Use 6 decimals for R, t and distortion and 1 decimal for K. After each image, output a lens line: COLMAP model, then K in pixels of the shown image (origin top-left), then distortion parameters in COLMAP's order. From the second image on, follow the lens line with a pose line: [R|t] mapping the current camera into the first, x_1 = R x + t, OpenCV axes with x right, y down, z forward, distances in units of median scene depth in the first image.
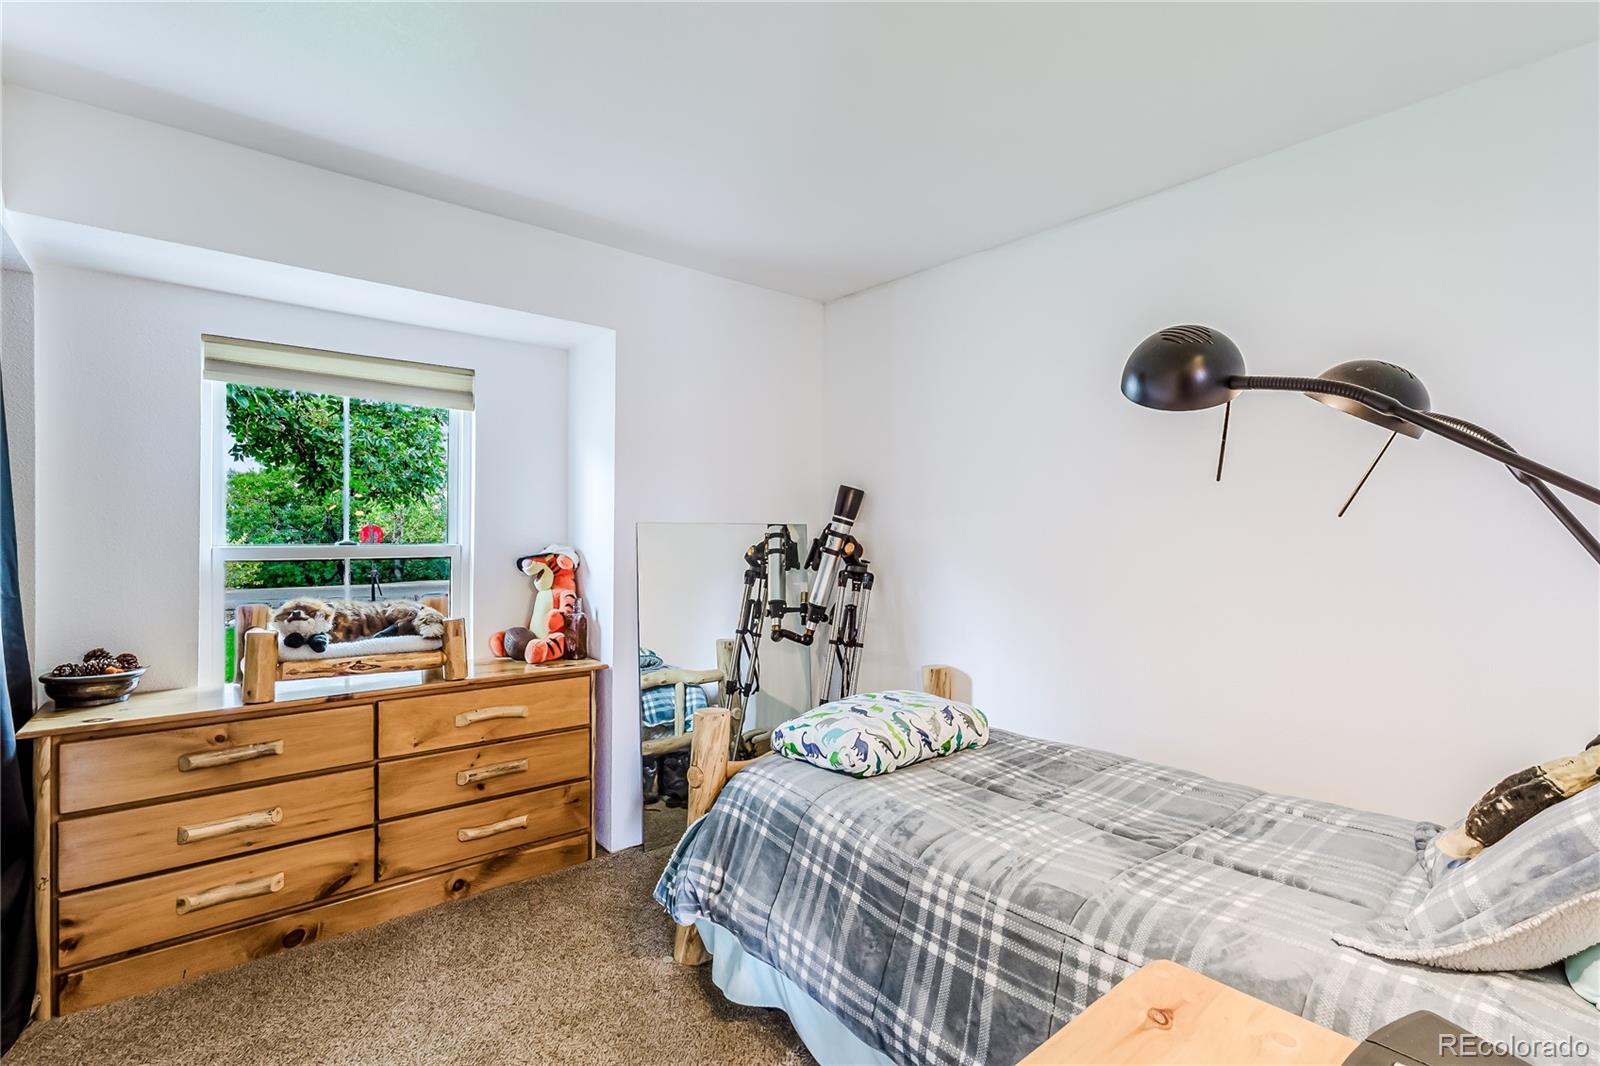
lens RADIAL K [[732.6, 0, 799.7], [0, 732.6, 531.7], [0, 0, 1]] dist [-0.001175, 0.002851]
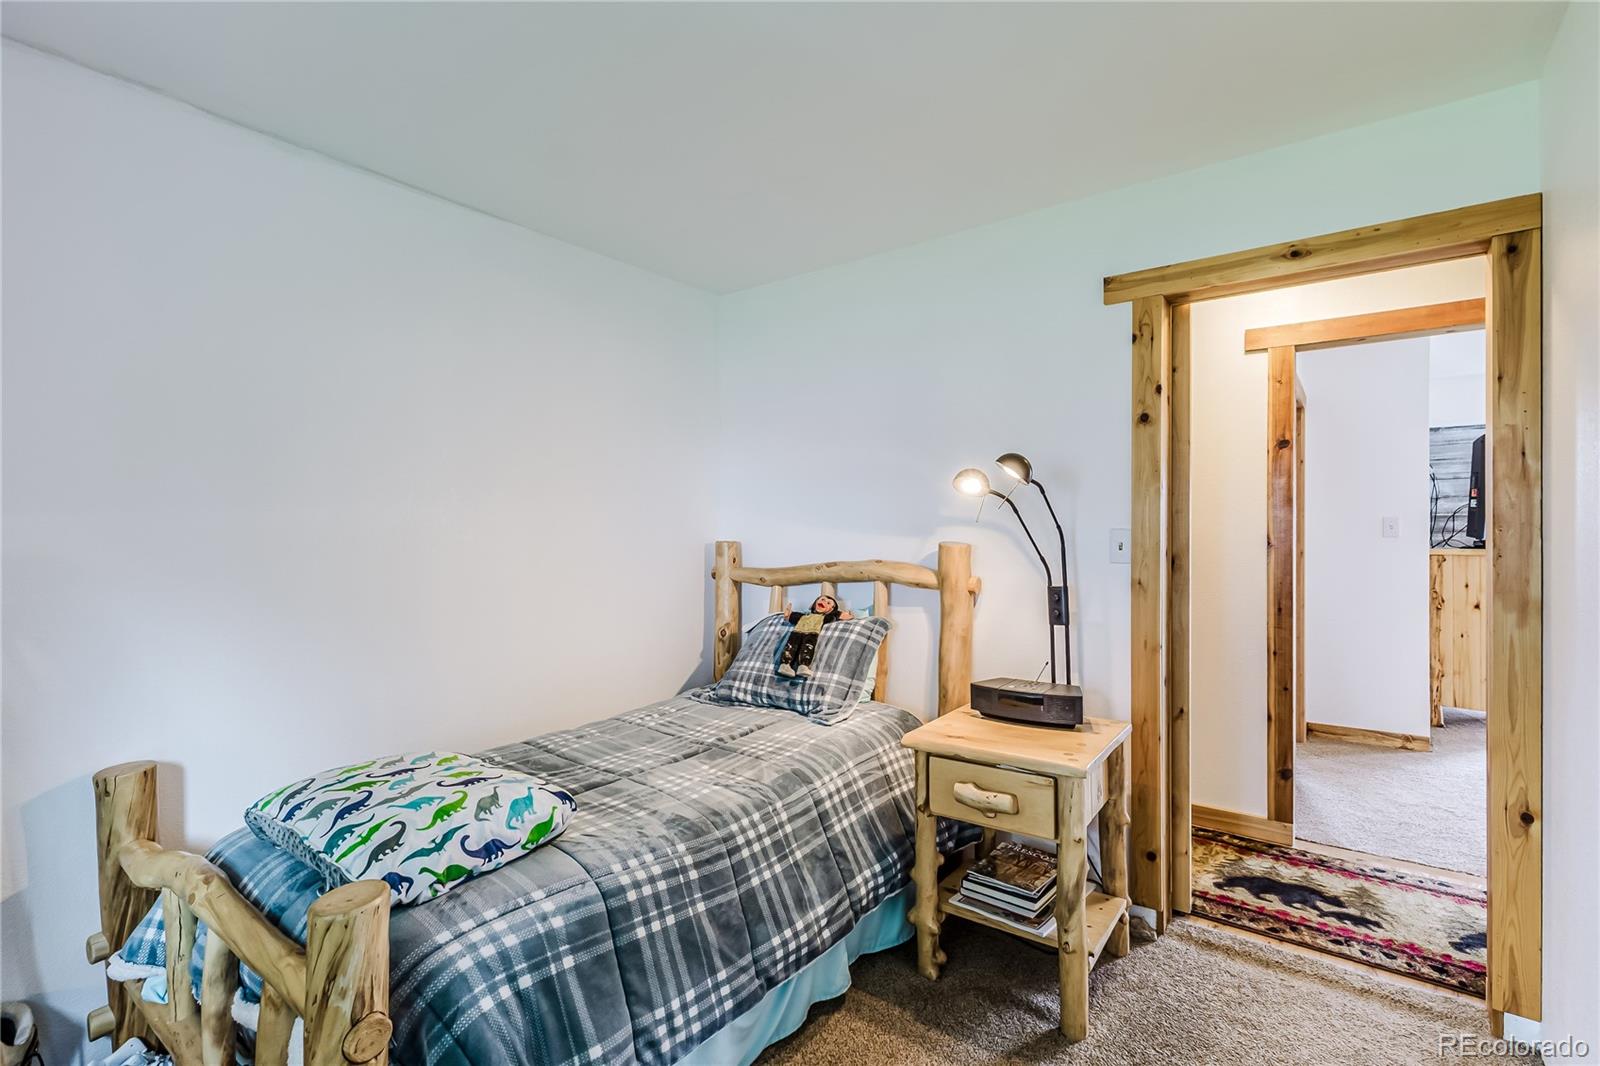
lens RADIAL K [[732.6, 0, 806.7], [0, 732.6, 530.4], [0, 0, 1]] dist [-0.001175, 0.002851]
pose [[-0.227184, -0.005514, 0.973836, -0.817840], [0.009867, 0.999920, 0.007964, -0.008925], [-0.973802, 0.011418, -0.227111, 0.974066]]
